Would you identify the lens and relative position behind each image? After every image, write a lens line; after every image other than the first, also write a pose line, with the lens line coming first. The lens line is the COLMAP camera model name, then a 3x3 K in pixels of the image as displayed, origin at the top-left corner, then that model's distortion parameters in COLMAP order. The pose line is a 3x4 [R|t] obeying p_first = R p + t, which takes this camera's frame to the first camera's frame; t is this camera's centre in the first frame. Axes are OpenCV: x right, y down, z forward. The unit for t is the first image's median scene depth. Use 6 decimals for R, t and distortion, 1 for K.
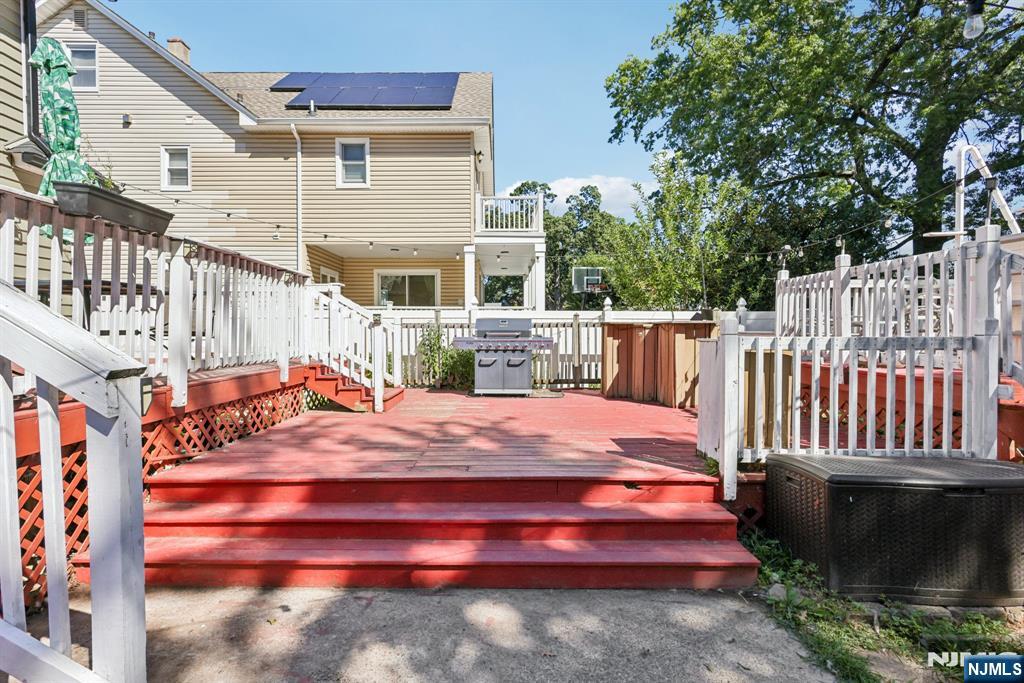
lens RADIAL K [[479.1, 0, 508.9], [0, 479.1, 338.3], [0, 0, 1]] dist [0.000029, 0.000463]
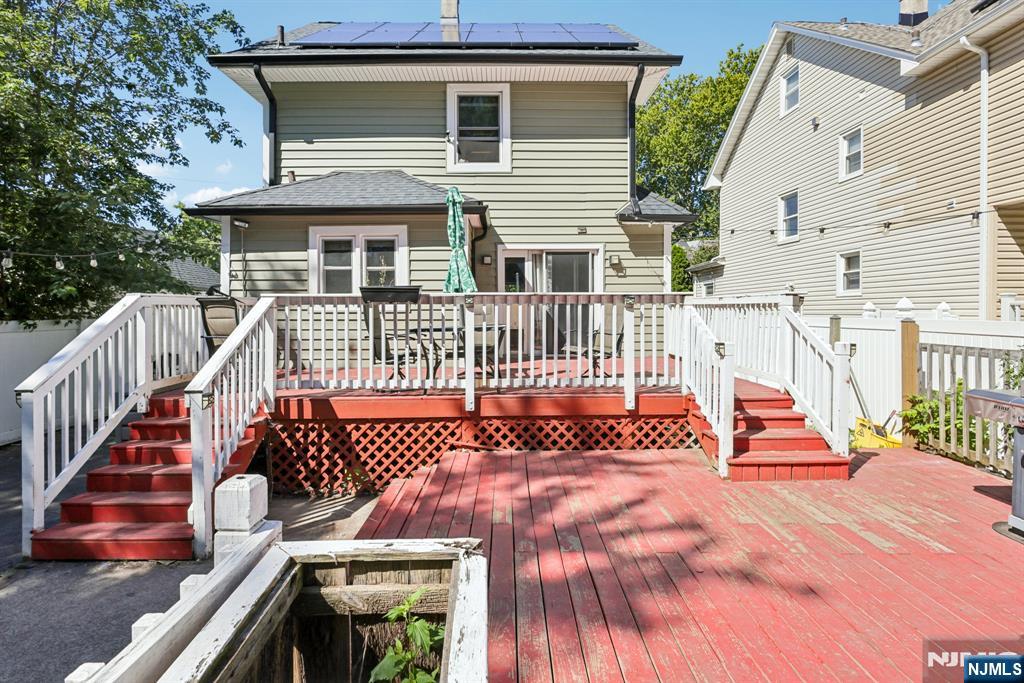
lens RADIAL K [[482.0, 0, 506.6], [0, 482.0, 314.7], [0, 0, 1]] dist [-0.000661, 0.000237]
pose [[0.008093, 0.009046, -0.999926, 0.379721], [-0.009412, 0.999915, 0.008970, -0.080104], [0.999923, 0.009339, 0.008177, 0.552043]]
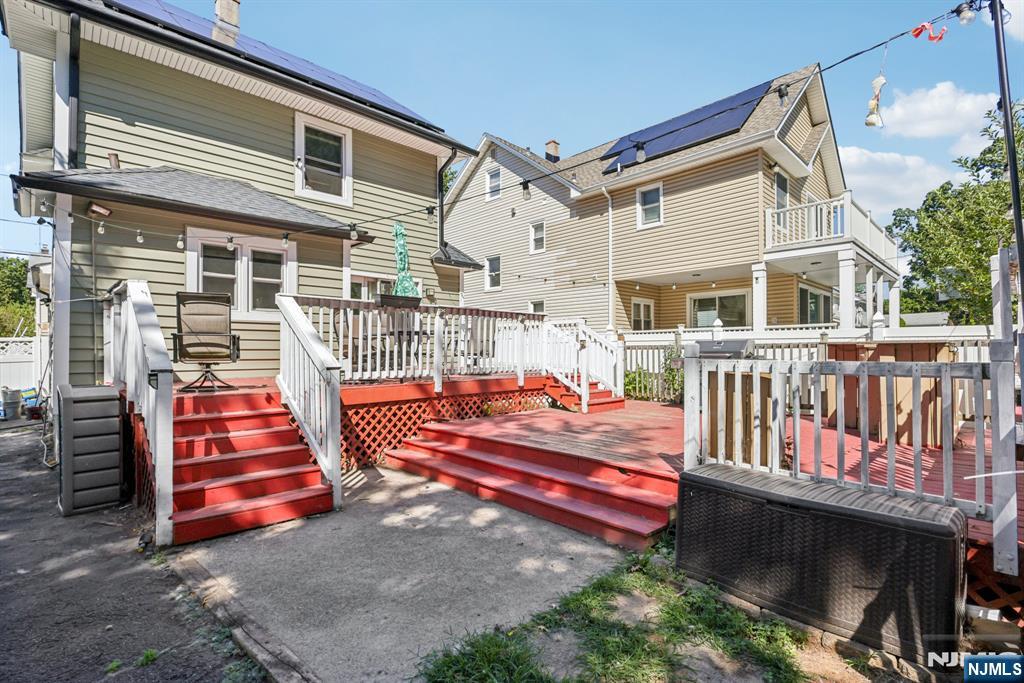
lens RADIAL K [[478.2, 0, 504.4], [0, 478.2, 347.0], [0, 0, 1]] dist [0.001116, 0.000306]
pose [[0.682113, -0.008045, -0.731203, 0.460801], [-0.007719, 0.999805, -0.018201, -0.003888], [0.731206, 0.018059, 0.681917, -0.064612]]
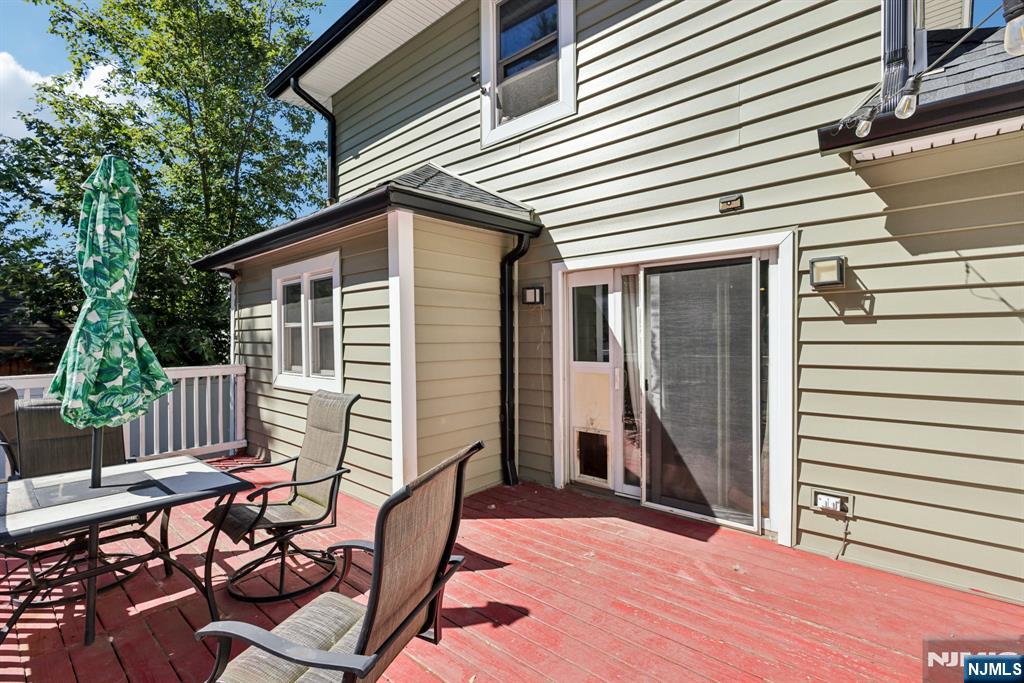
lens RADIAL K [[479.1, 0, 508.9], [0, 479.1, 338.3], [0, 0, 1]] dist [0.000029, 0.000463]
pose [[-0.671367, 0.004288, -0.741112, -0.376171], [-0.003448, 0.999954, 0.008910, -0.158709], [0.741117, 0.008537, -0.671322, 0.921654]]
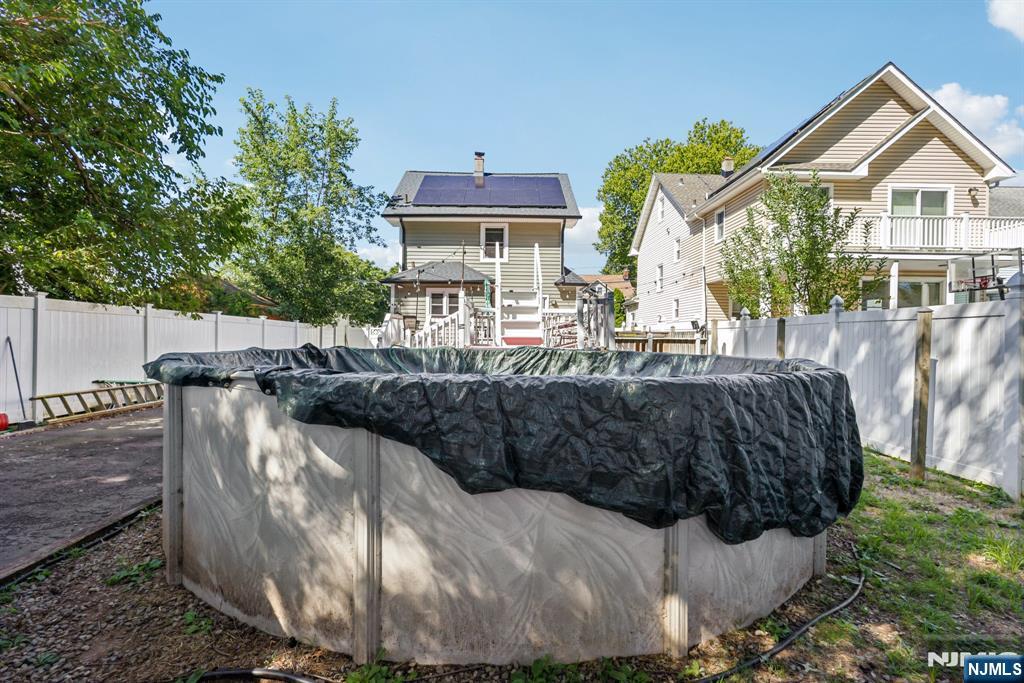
lens RADIAL K [[479.1, 0, 508.9], [0, 479.1, 338.3], [0, 0, 1]] dist [0.000029, 0.000463]
pose [[0.002076, 0.002975, -0.999993, 1.938695], [-0.025246, 0.999677, 0.002922, -0.003676], [0.999679, 0.025240, 0.002151, 0.578639]]
